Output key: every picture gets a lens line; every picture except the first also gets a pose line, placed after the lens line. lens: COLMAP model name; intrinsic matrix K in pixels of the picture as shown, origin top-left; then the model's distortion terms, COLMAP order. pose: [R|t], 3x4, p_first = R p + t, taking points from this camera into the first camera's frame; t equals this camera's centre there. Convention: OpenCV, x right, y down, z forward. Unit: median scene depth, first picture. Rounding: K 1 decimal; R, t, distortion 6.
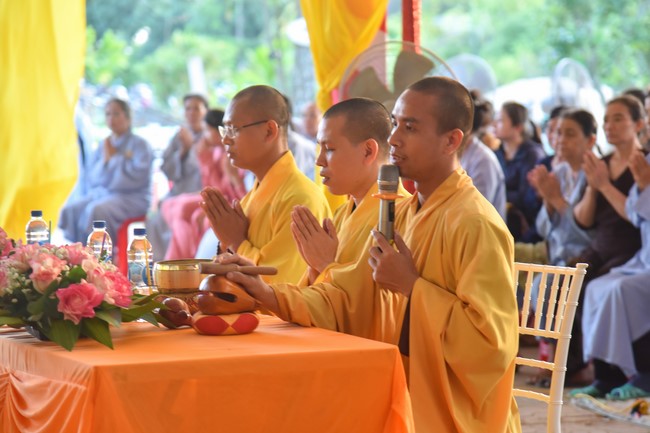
lens RADIAL K [[2302.7, 0, 325.0], [0, 2302.7, 216.5], [0, 0, 1]] dist [1.075949, -0.035664]
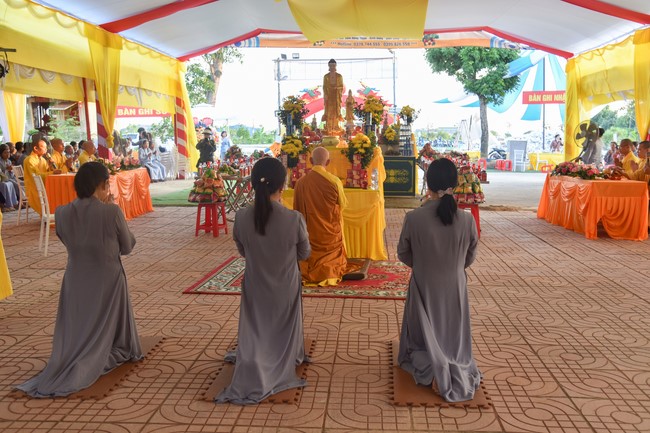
lens RADIAL K [[588.5, 0, 325.0], [0, 588.5, 216.5], [0, 0, 1]] dist [0.005970, 0.005116]
pose [[0.872354, 0.055770, -0.485683, 0.046156], [-0.021874, 0.996930, 0.075185, 0.044829], [0.488385, -0.054964, 0.870896, -0.682127]]
